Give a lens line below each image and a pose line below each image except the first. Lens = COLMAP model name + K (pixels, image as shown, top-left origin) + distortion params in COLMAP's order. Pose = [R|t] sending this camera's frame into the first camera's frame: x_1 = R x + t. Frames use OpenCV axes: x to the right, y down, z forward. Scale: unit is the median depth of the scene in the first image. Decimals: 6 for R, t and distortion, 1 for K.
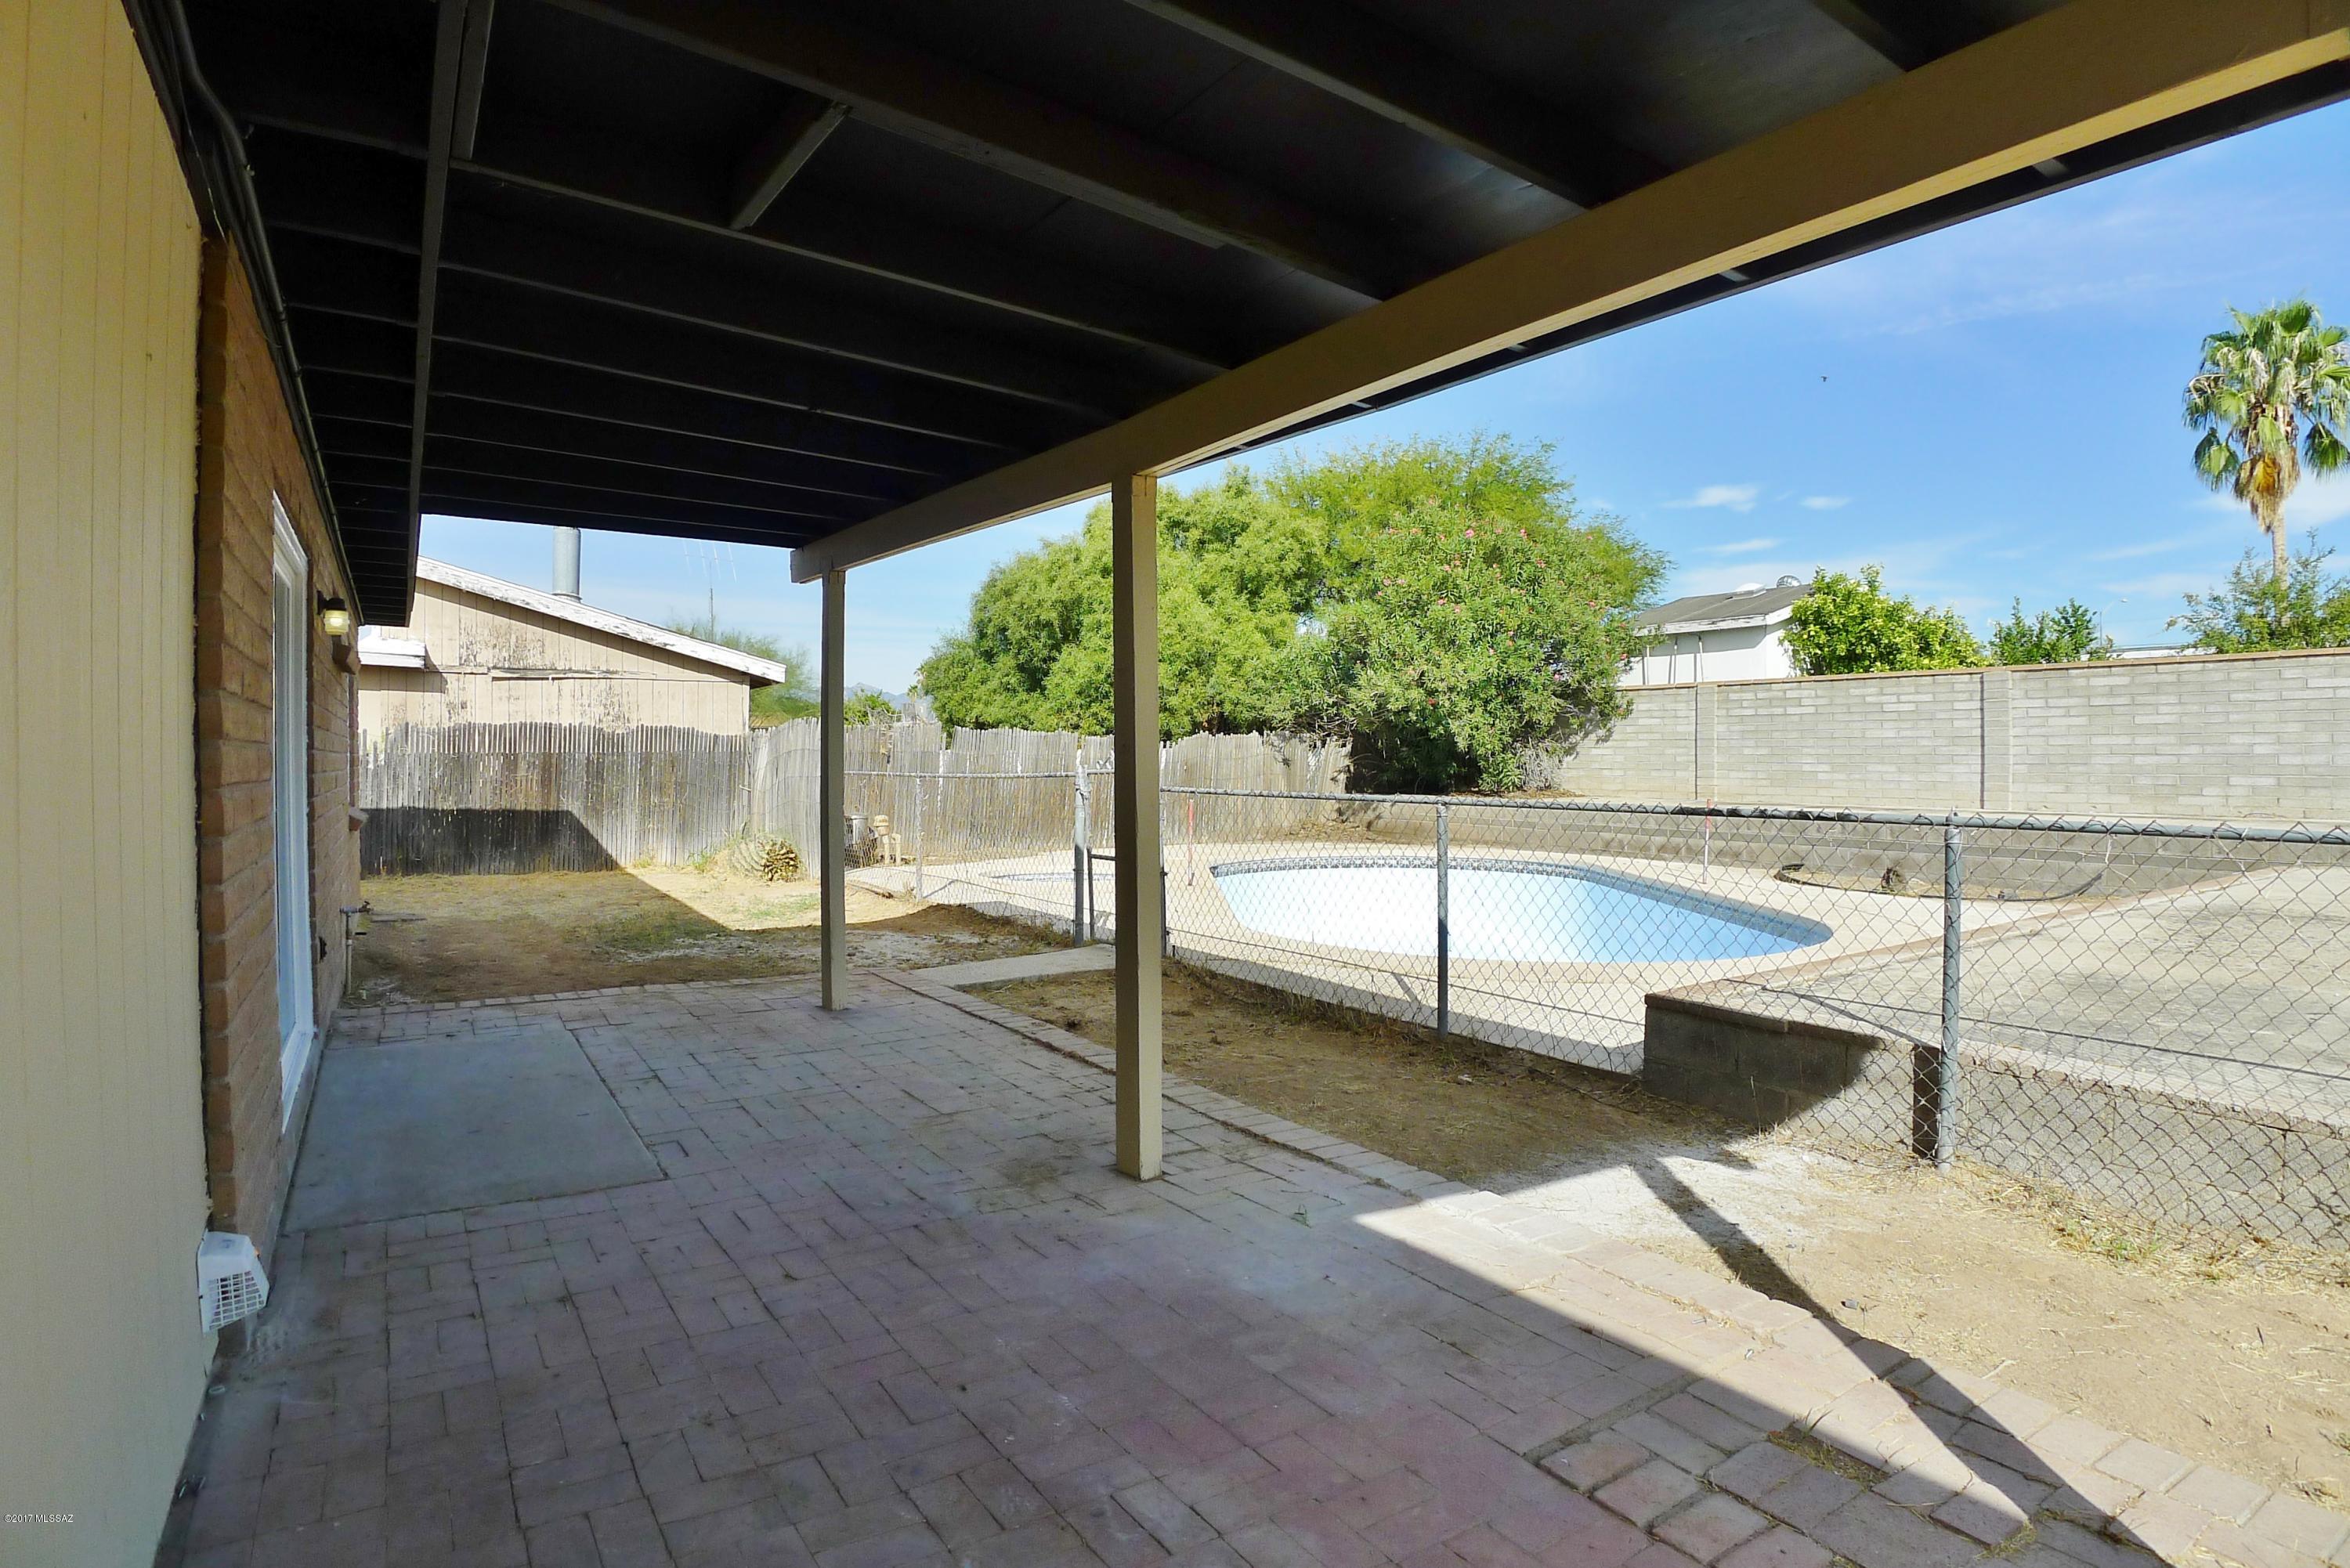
lens RADIAL K [[1280.2, 0, 1156.1], [0, 1280.2, 783.4], [0, 0, 1]] dist [-0.098254, 0.030165]
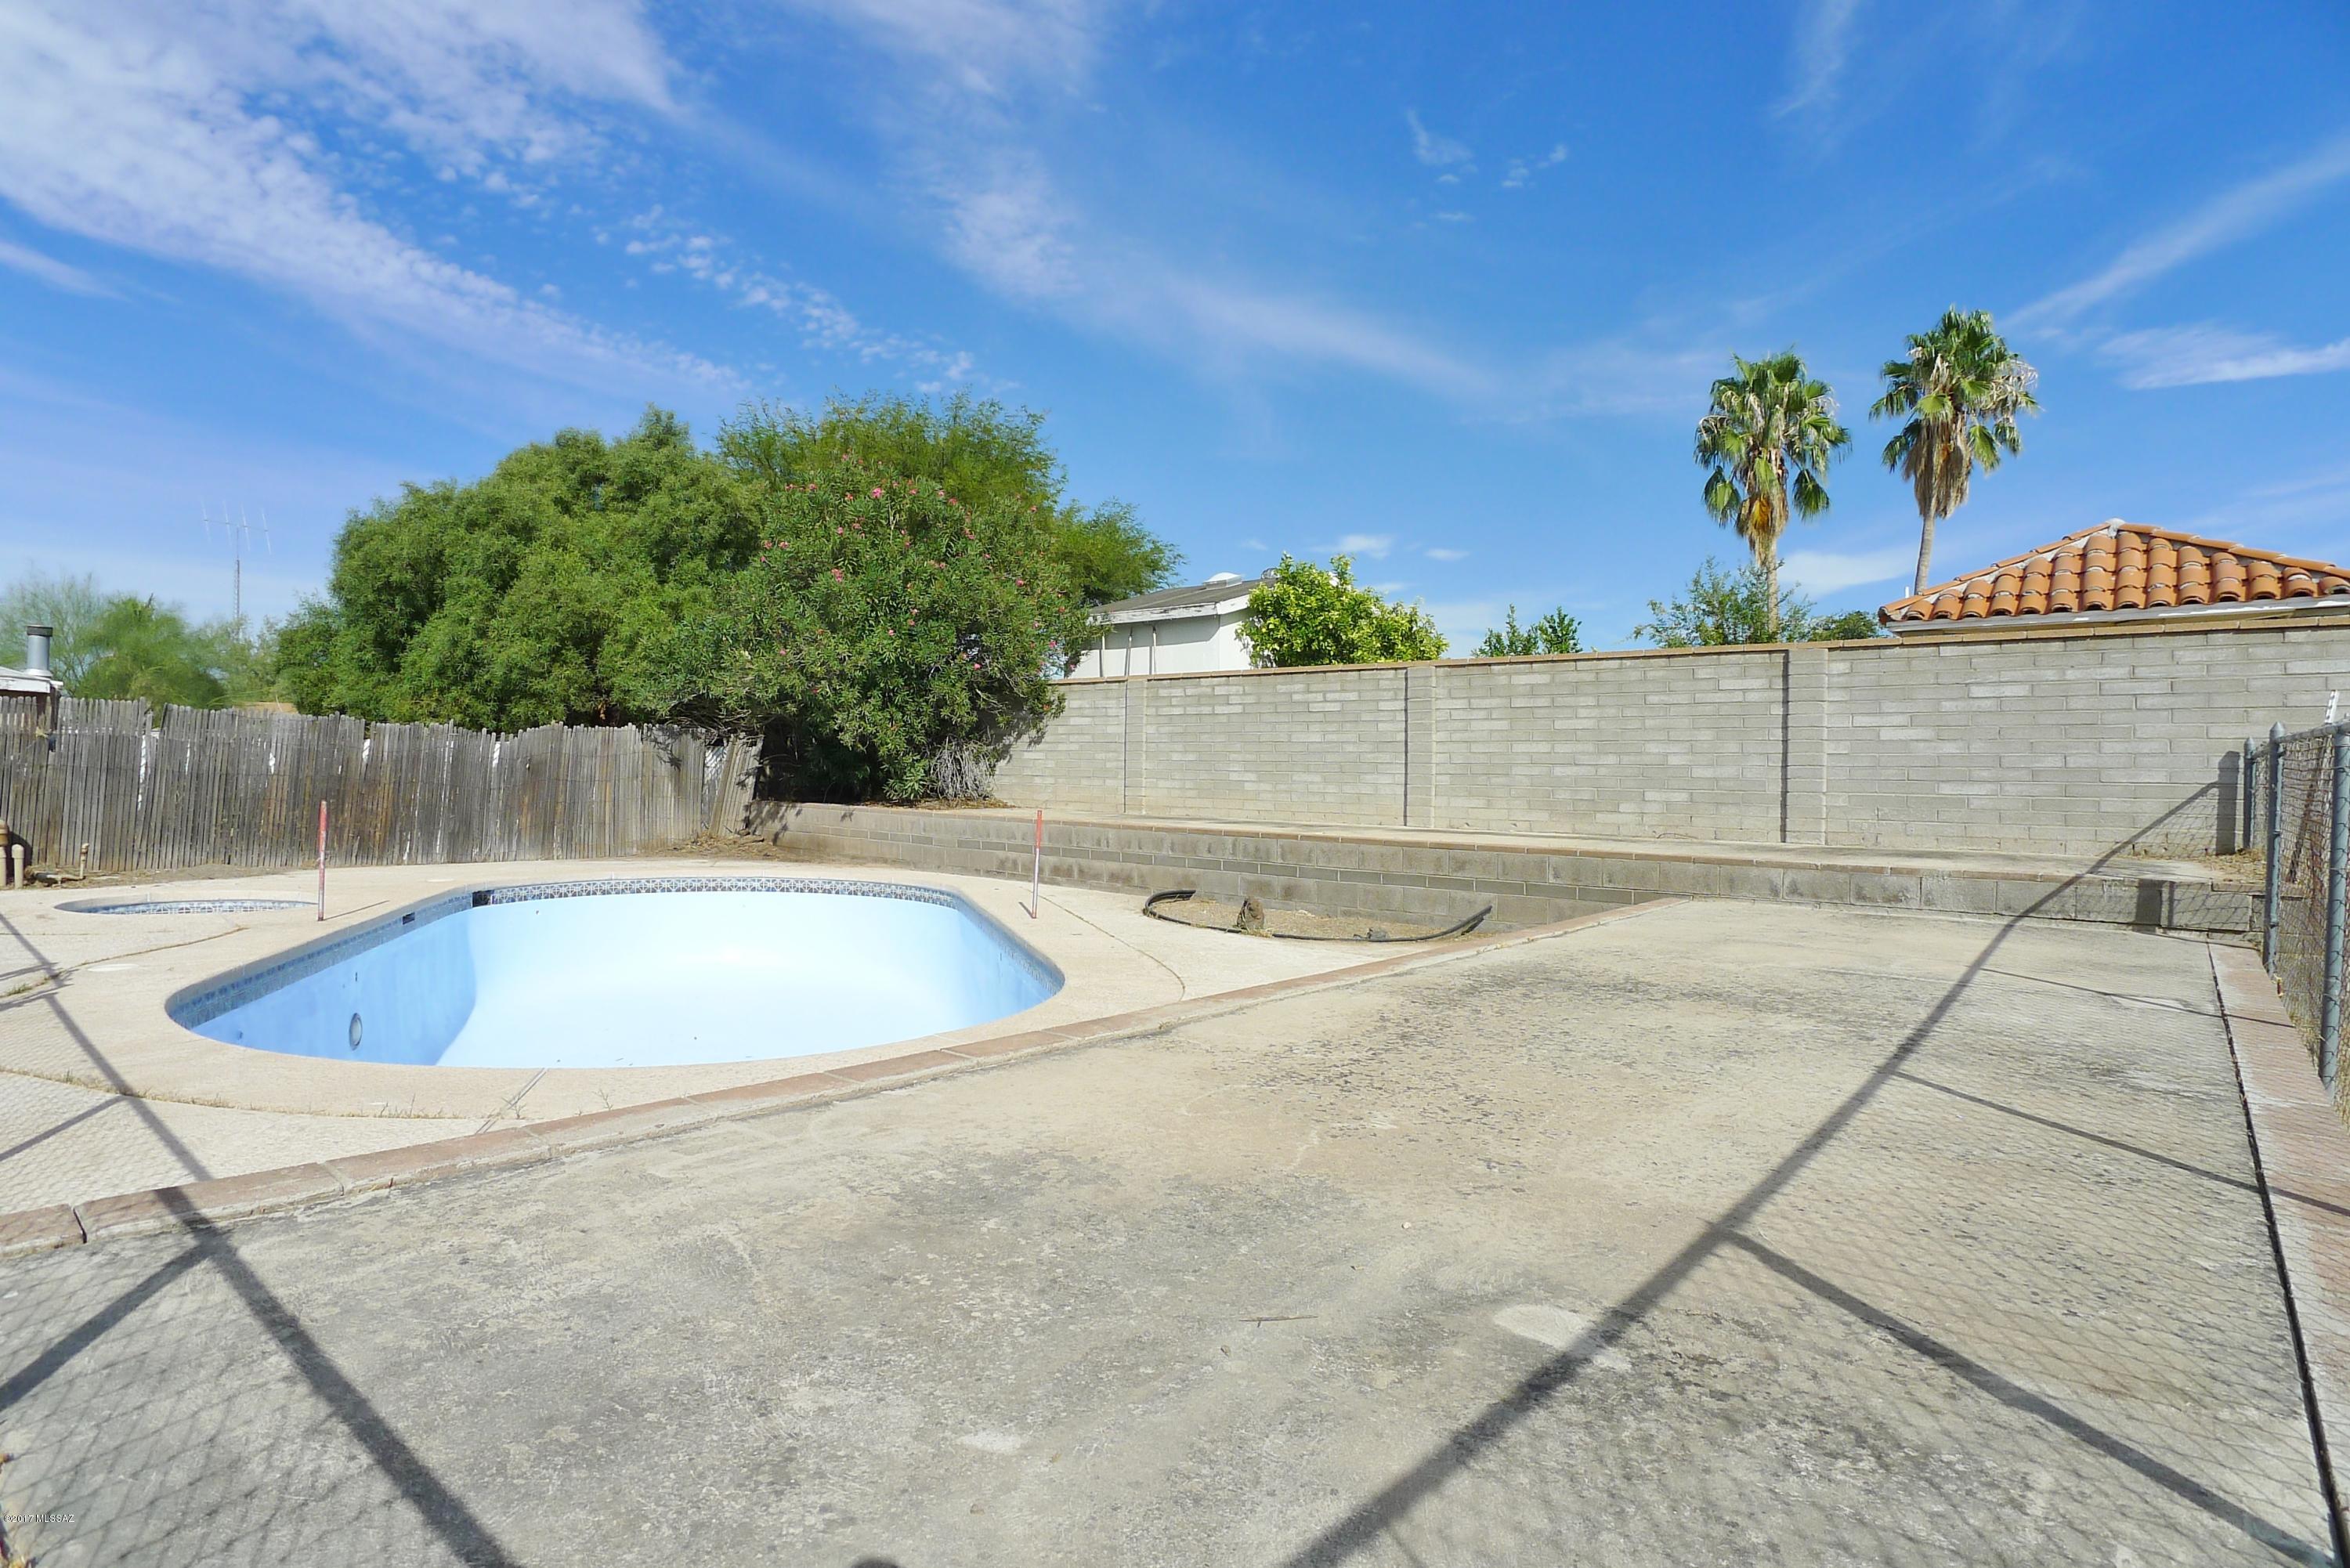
lens RADIAL K [[1280.2, 0, 1156.1], [0, 1280.2, 783.4], [0, 0, 1]] dist [-0.098254, 0.030165]
pose [[0.962208, 0.015151, 0.271894, 0.201196], [-0.012722, 0.999862, -0.010694, 0.002118], [-0.272019, 0.006831, 0.962268, 0.145576]]
